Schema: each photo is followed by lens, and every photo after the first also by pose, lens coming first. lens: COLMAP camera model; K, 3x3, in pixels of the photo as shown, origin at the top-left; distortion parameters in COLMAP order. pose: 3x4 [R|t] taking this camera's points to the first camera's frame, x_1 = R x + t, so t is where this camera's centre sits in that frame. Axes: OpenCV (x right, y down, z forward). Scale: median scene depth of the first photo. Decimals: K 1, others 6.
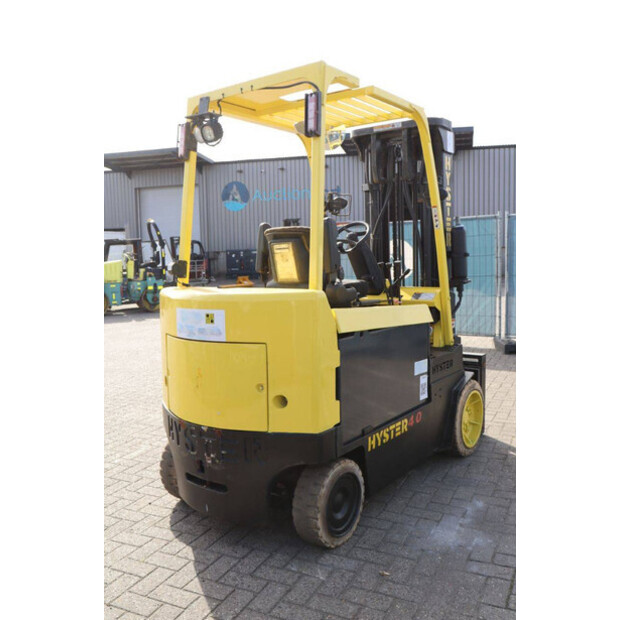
lens RADIAL K [[581.1, 0, 307.8], [0, 581.1, 312.9], [0, 0, 1]] dist [-0.117257, 0.113195]
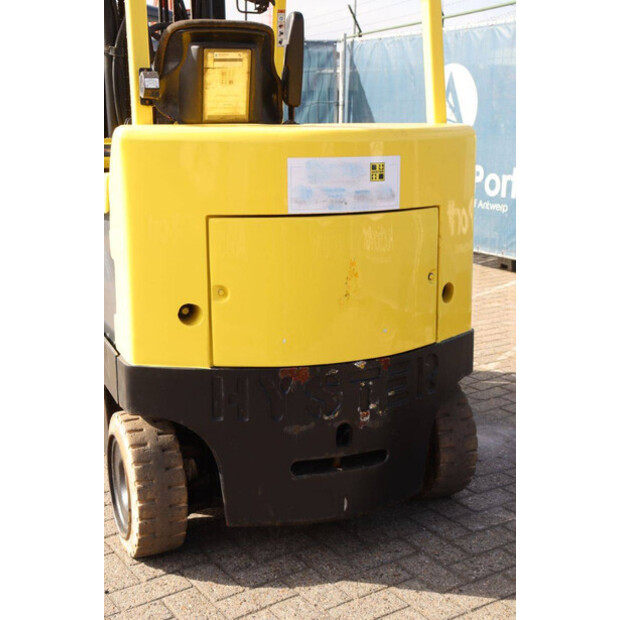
lens RADIAL K [[917.1, 0, 310.0], [0, 917.1, 310.0], [0, 0, 1]] dist [0.064655, 0.138869]
pose [[0.504081, -0.160365, 0.848637, -0.997897], [0.075412, 0.987030, 0.141723, 0.010666], [-0.860358, -0.007442, 0.509636, 0.578620]]
